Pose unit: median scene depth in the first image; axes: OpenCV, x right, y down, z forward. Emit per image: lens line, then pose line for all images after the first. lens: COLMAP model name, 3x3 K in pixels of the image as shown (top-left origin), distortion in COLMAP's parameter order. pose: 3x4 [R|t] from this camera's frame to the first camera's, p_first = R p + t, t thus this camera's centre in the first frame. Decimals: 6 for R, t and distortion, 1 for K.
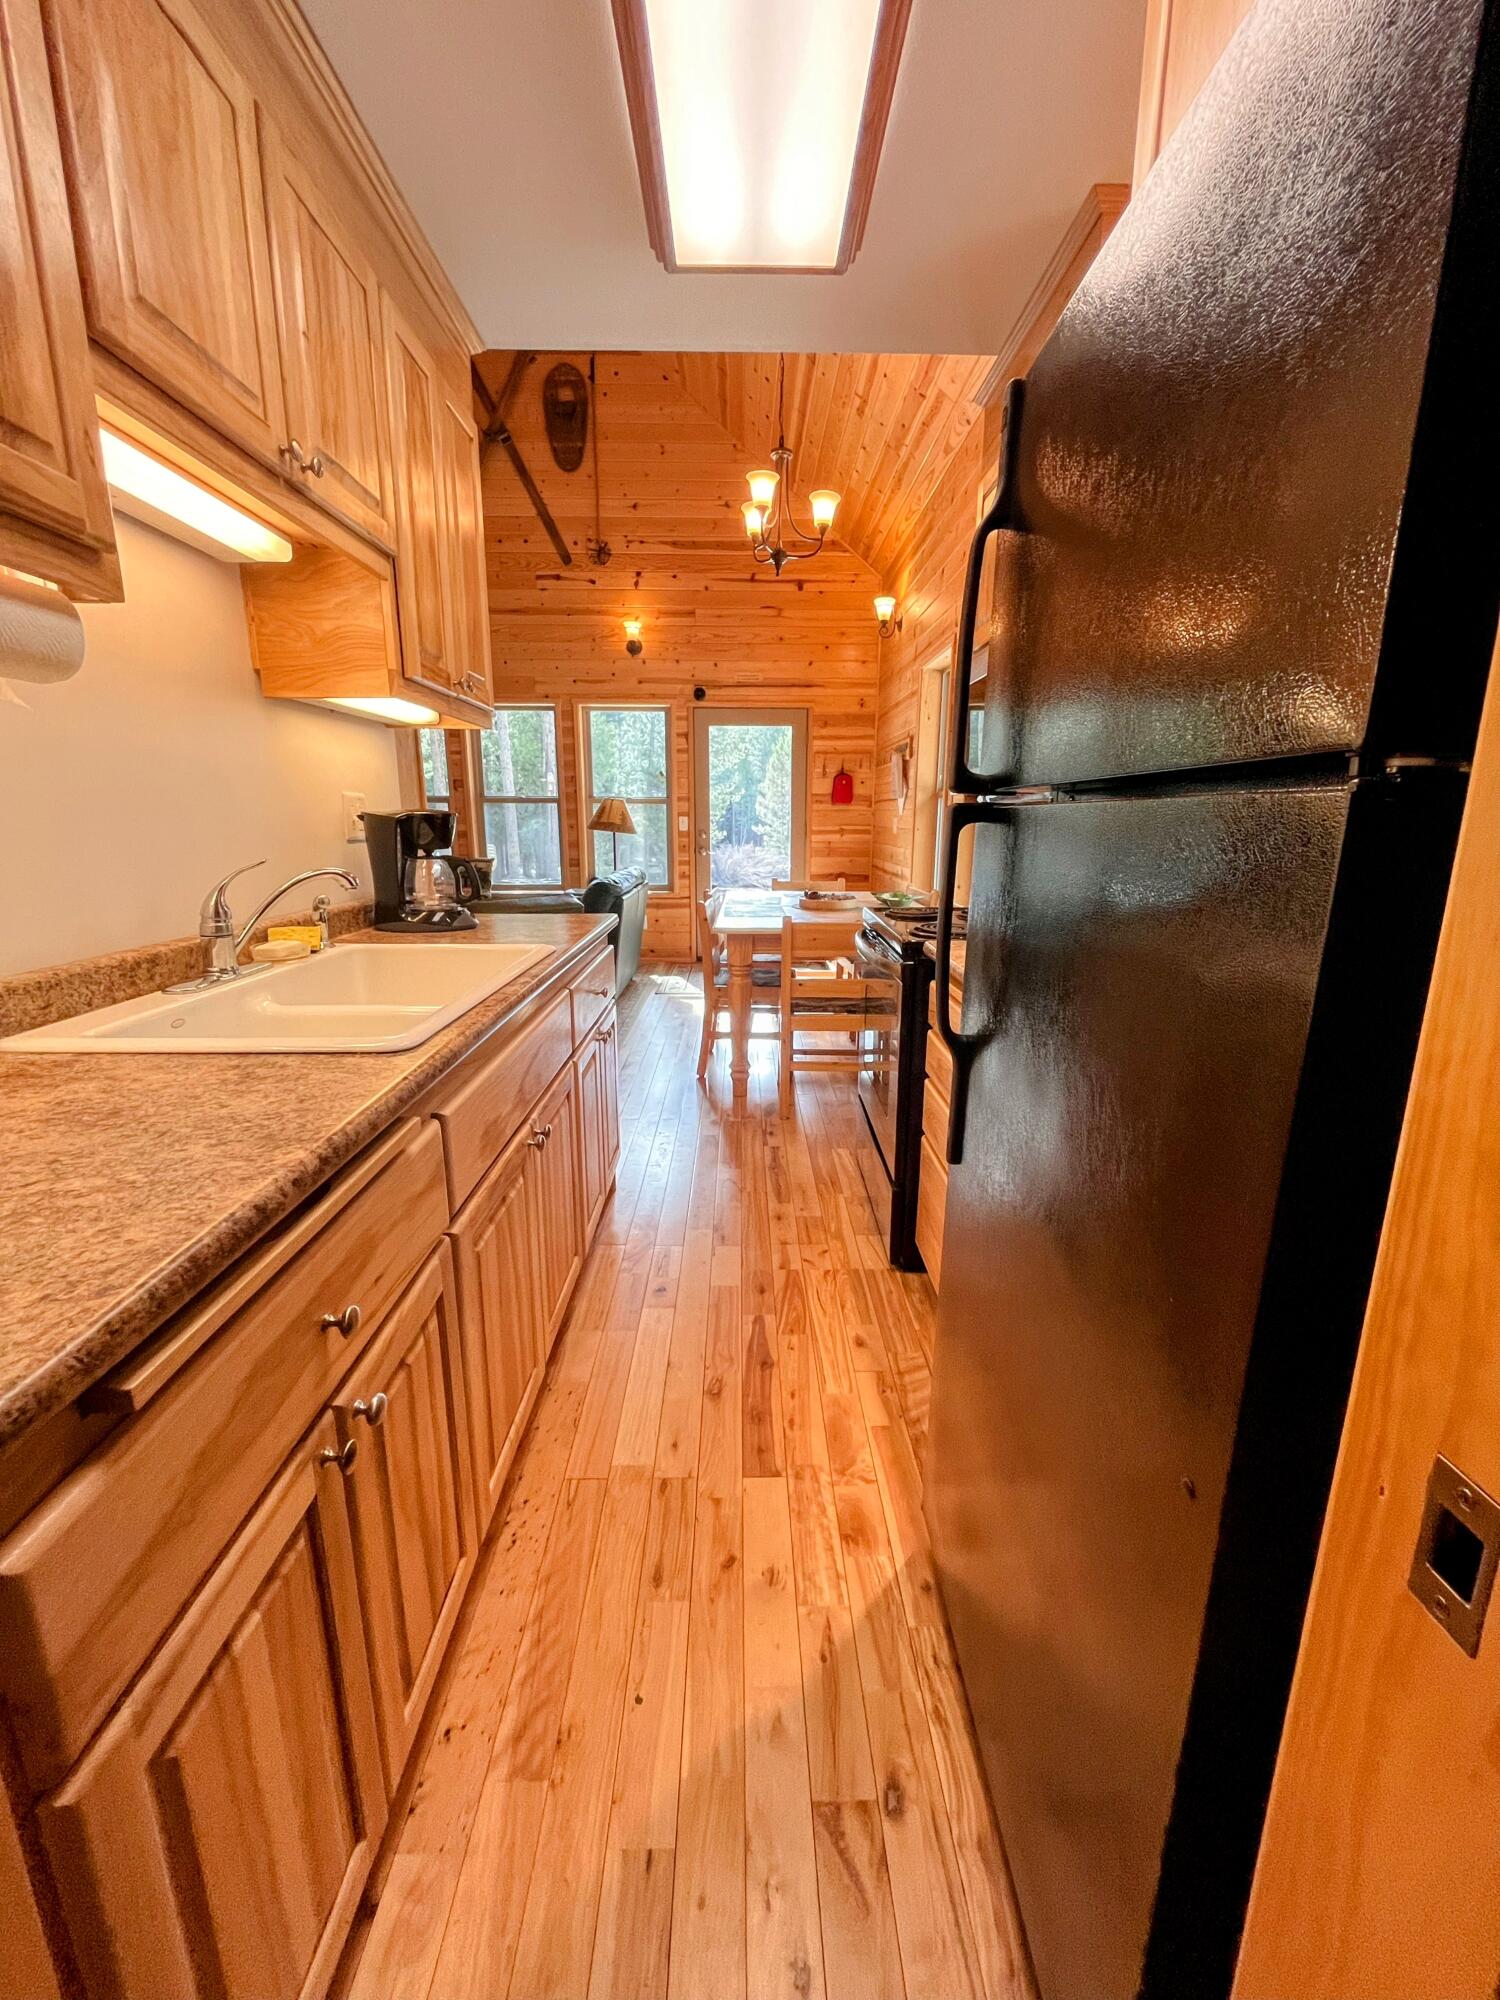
lens RADIAL K [[799.8, 0, 753.2], [0, 799.8, 998.1], [0, 0, 1]] dist [-0.001385, -0.000126]
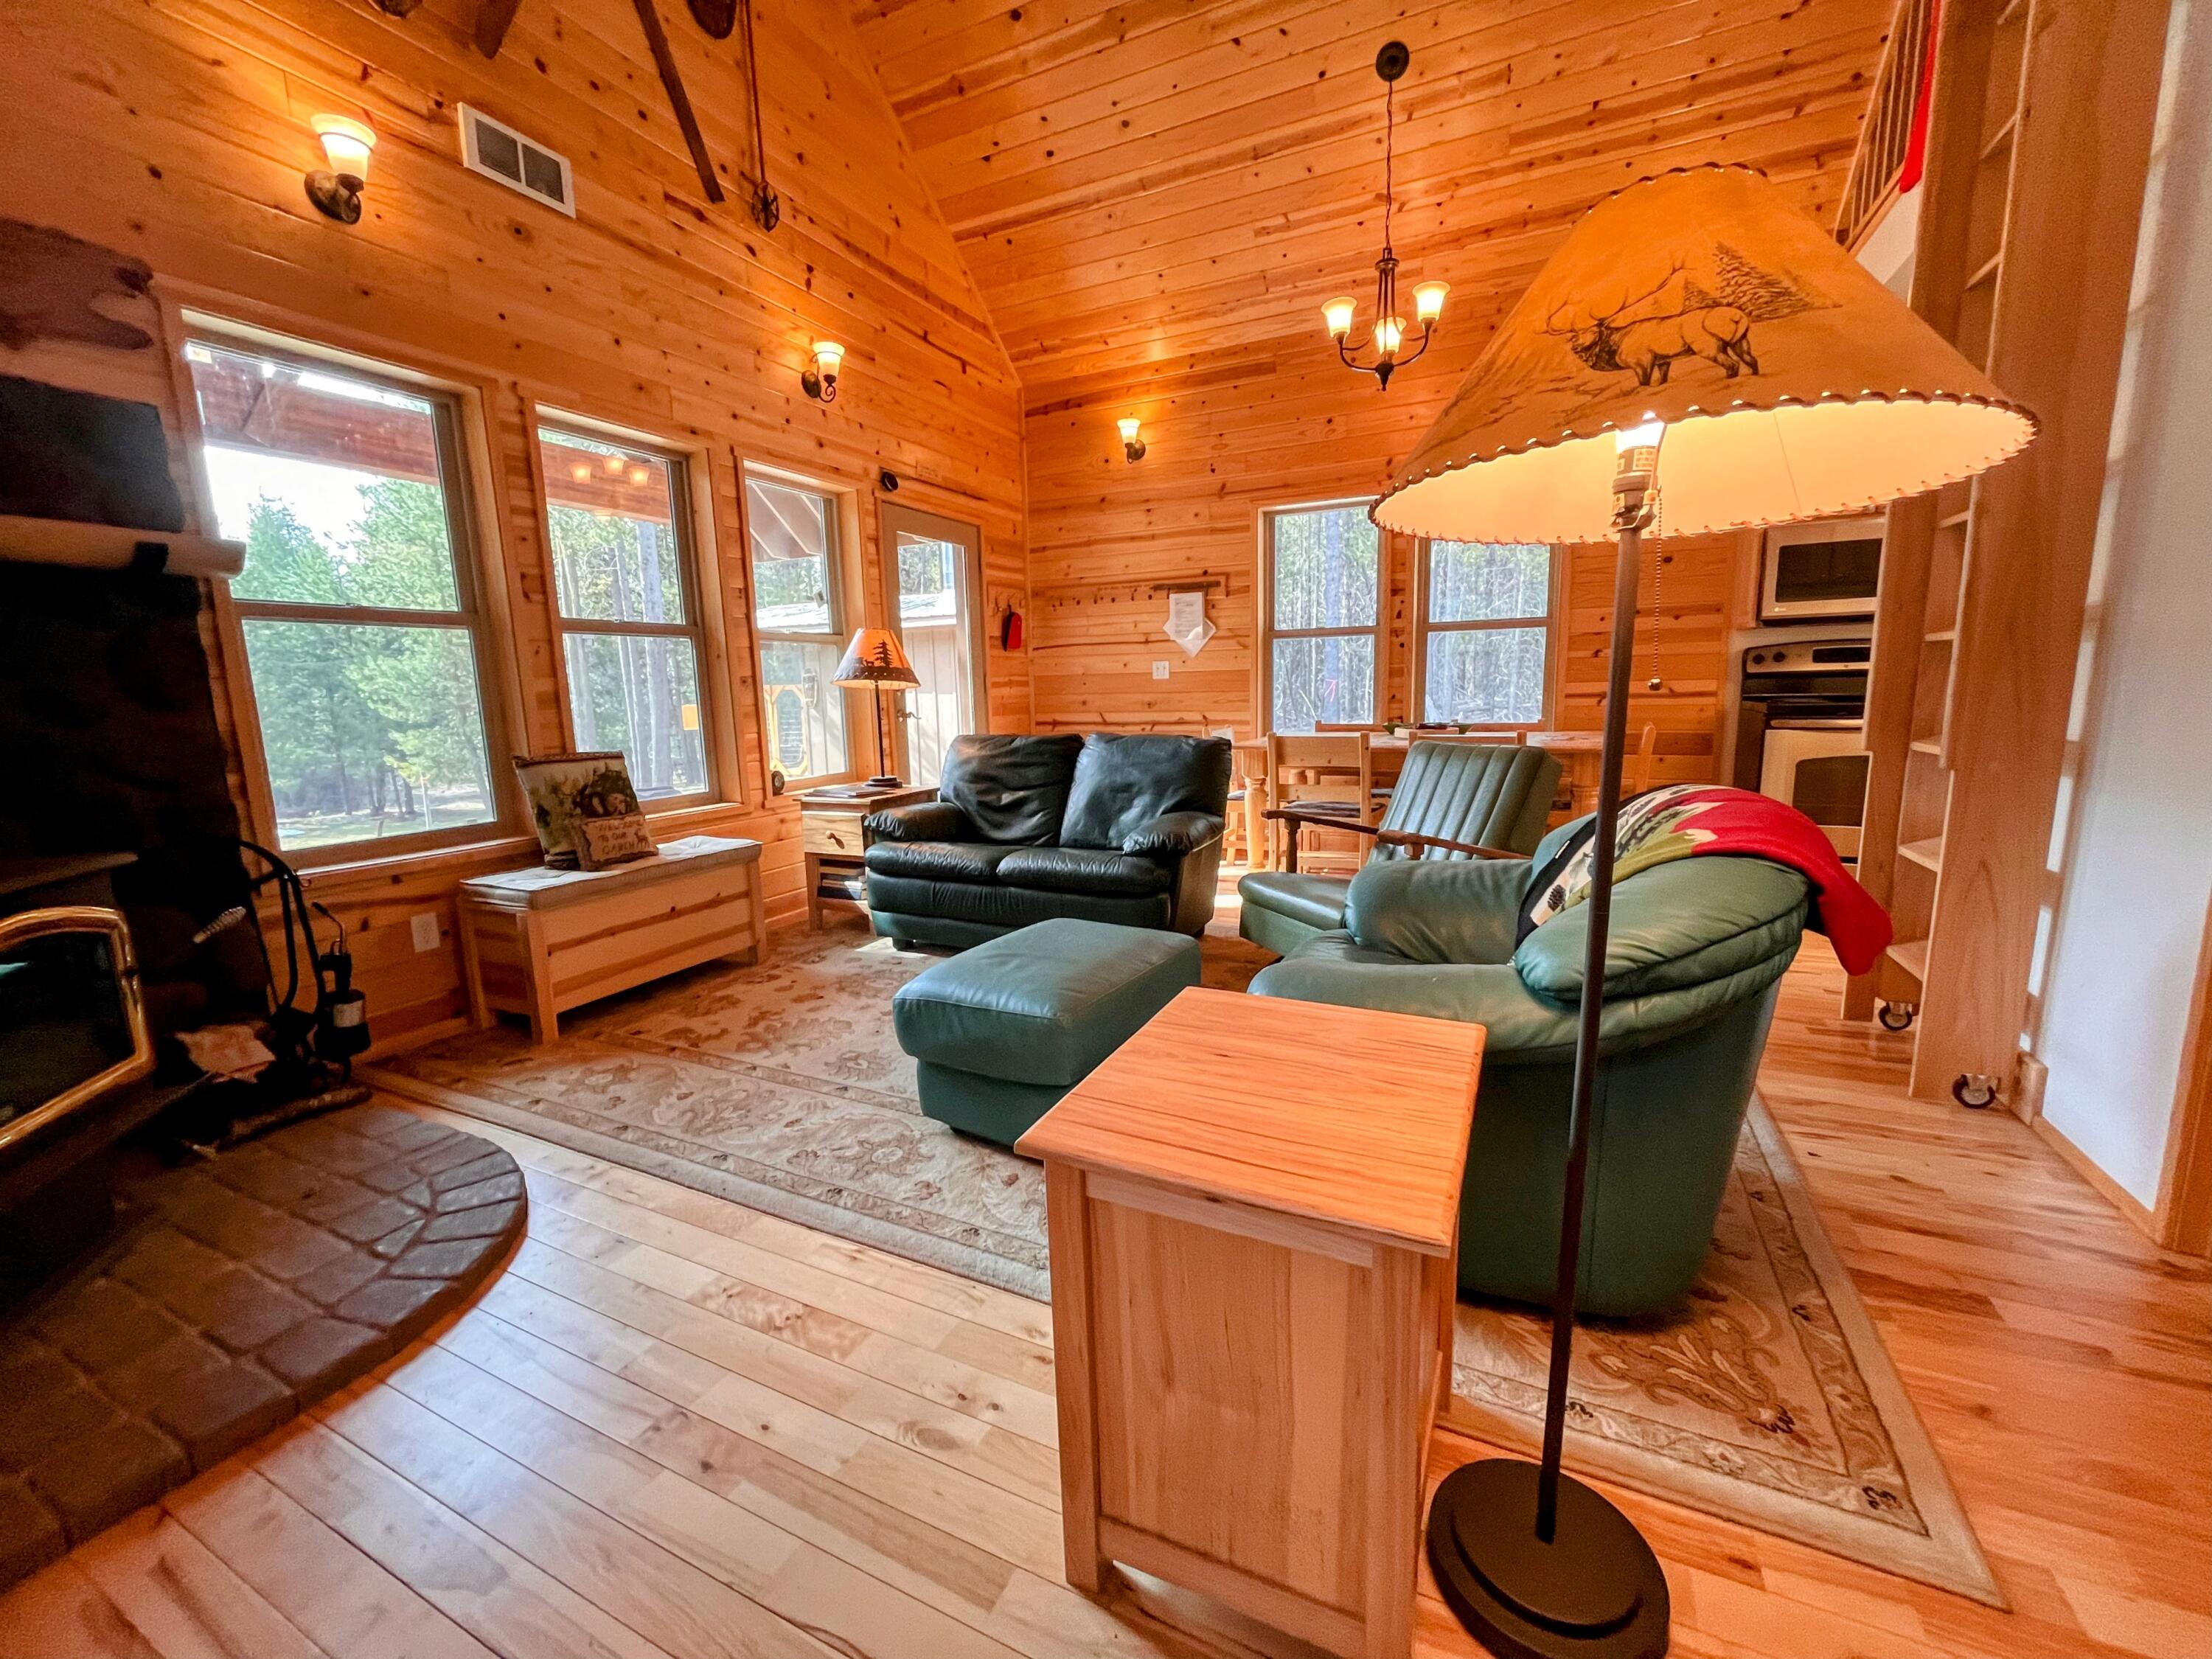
lens RADIAL K [[890.1, 0, 1102.1], [0, 890.1, 827.5], [0, 0, 1]] dist [-0.003795, 0.000131]
pose [[0.448446, -0.155746, 0.880136, -0.688451], [0.223864, 0.972887, 0.058096, -0.102427], [-0.865322, 0.170978, 0.471153, 0.545903]]
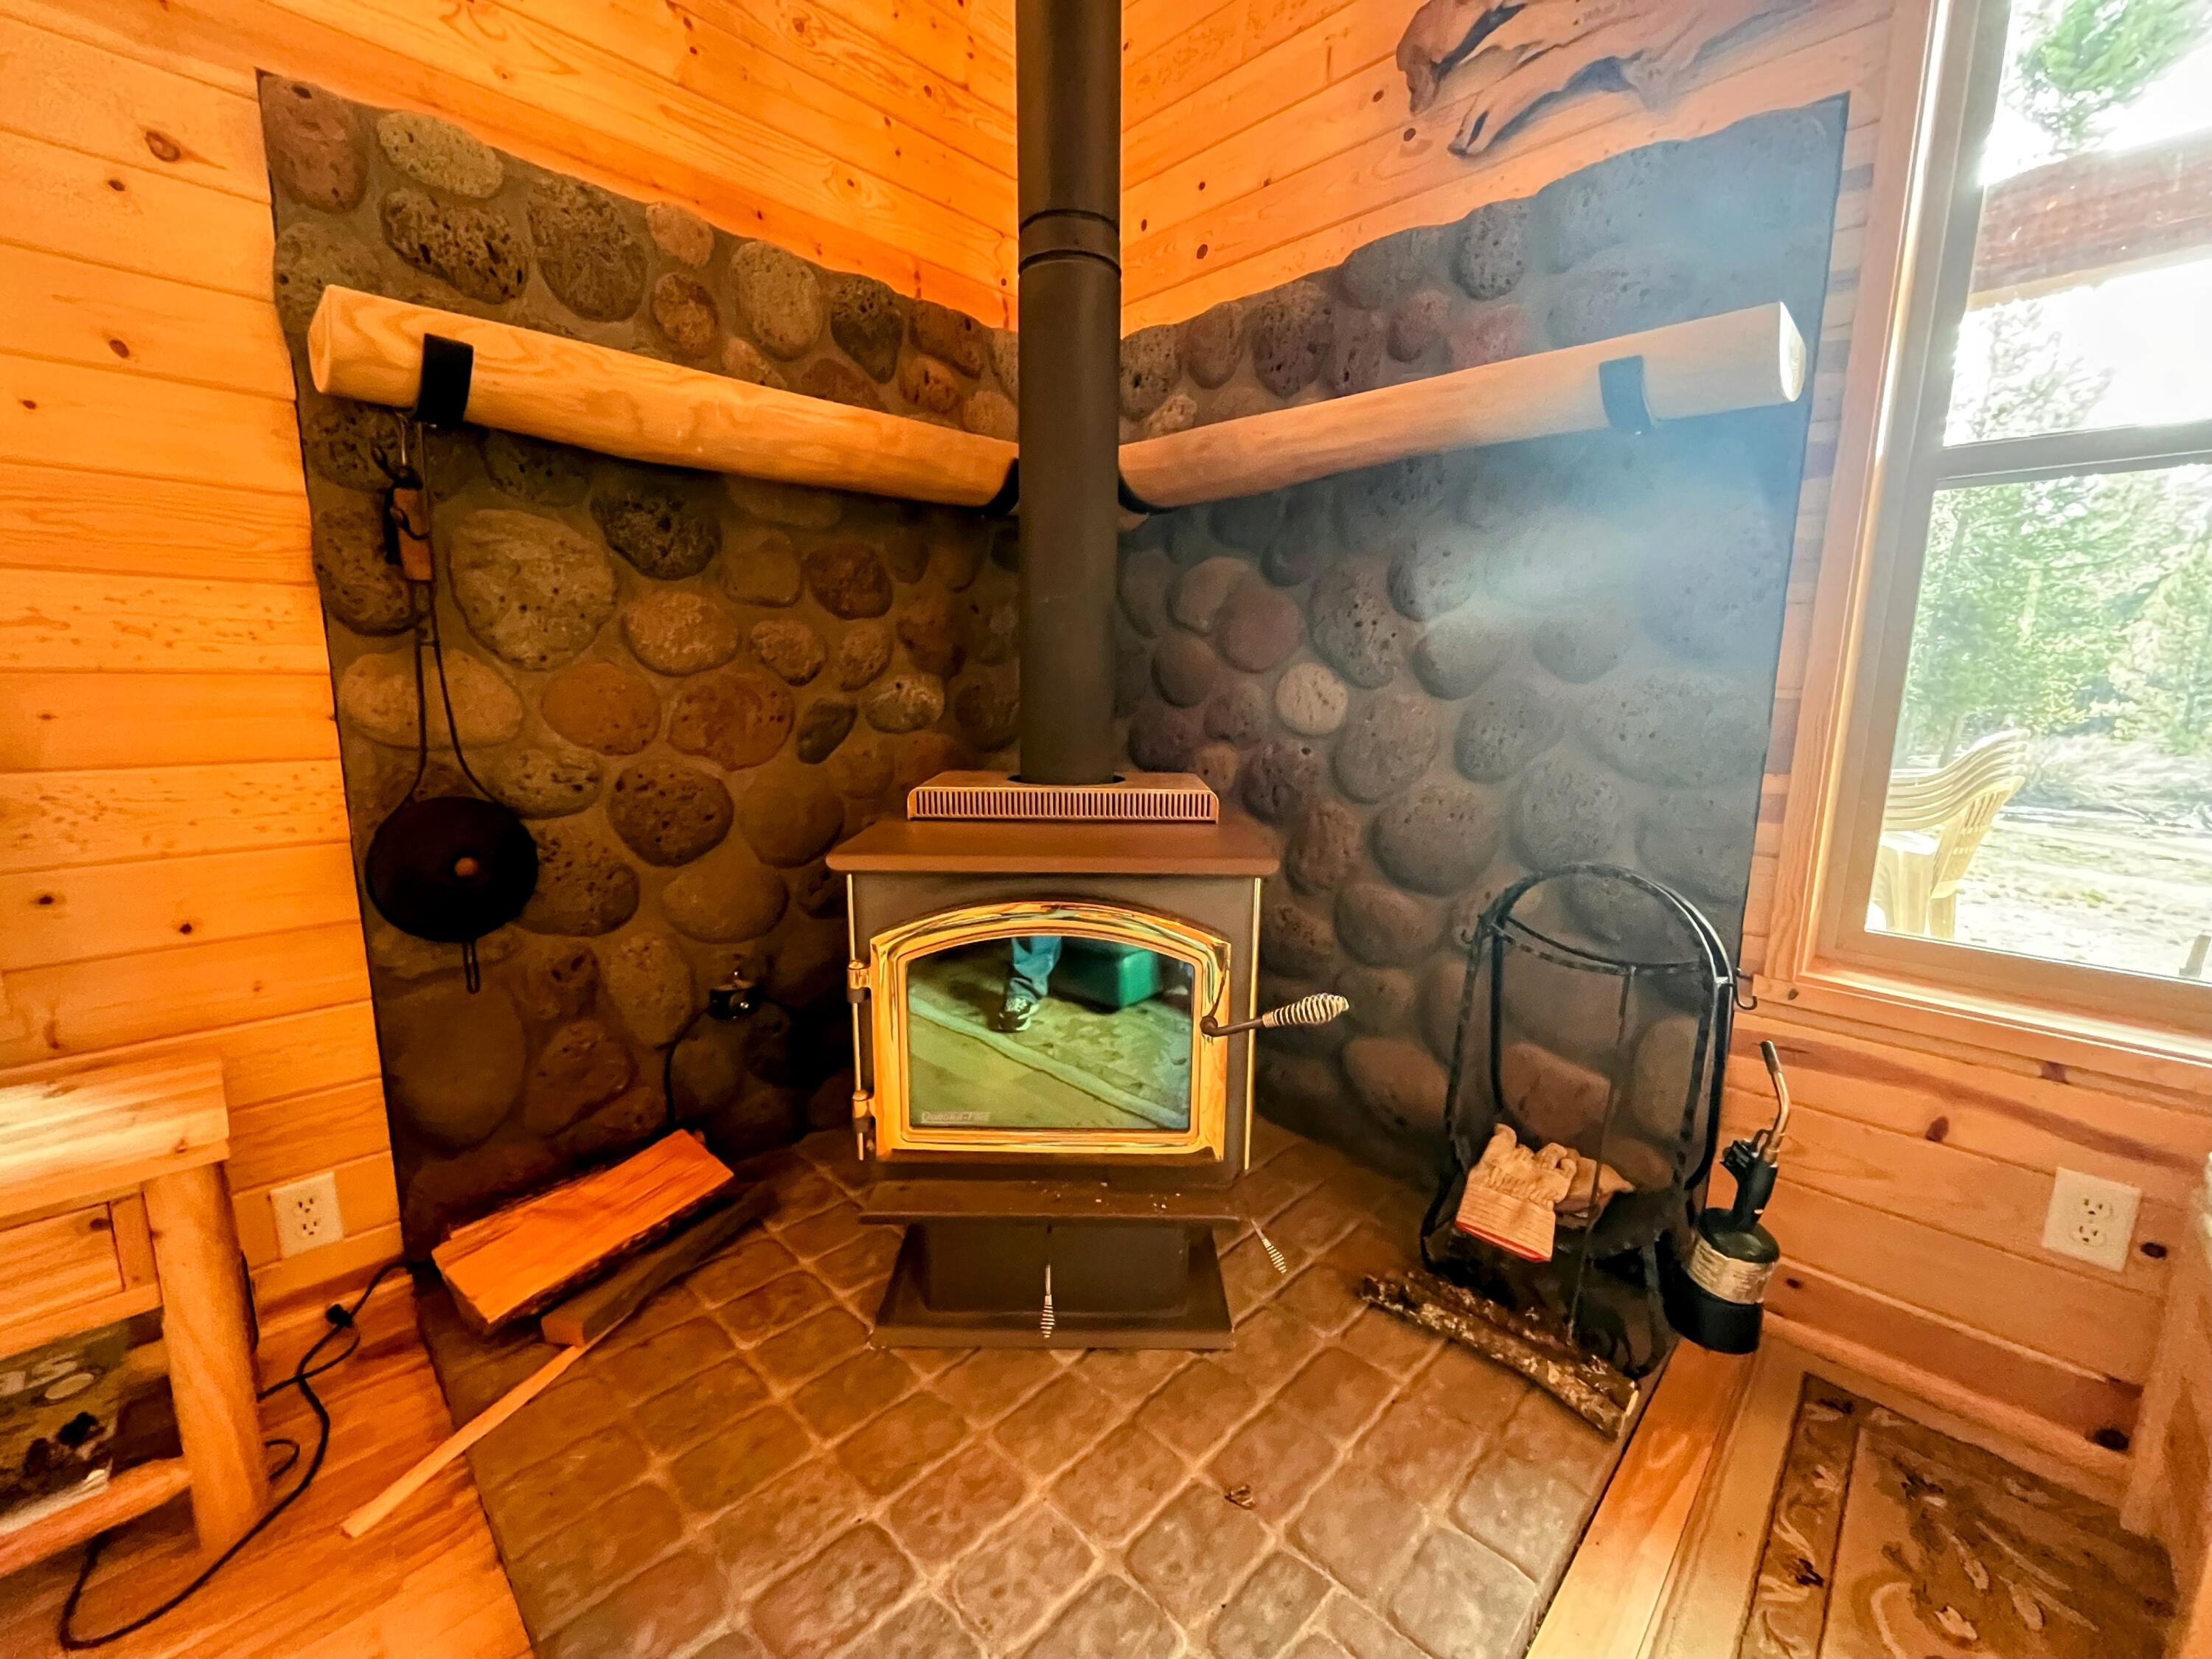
lens RADIAL K [[884.5, 0, 1102.0], [0, 884.5, 830.0], [0, 0, 1]] dist [-0.001385, -0.000126]
pose [[0.701539, 0.124821, -0.701615, -0.479694], [-0.165916, 0.986094, 0.009533, -0.148640], [0.693048, 0.109721, 0.712493, 0.782267]]
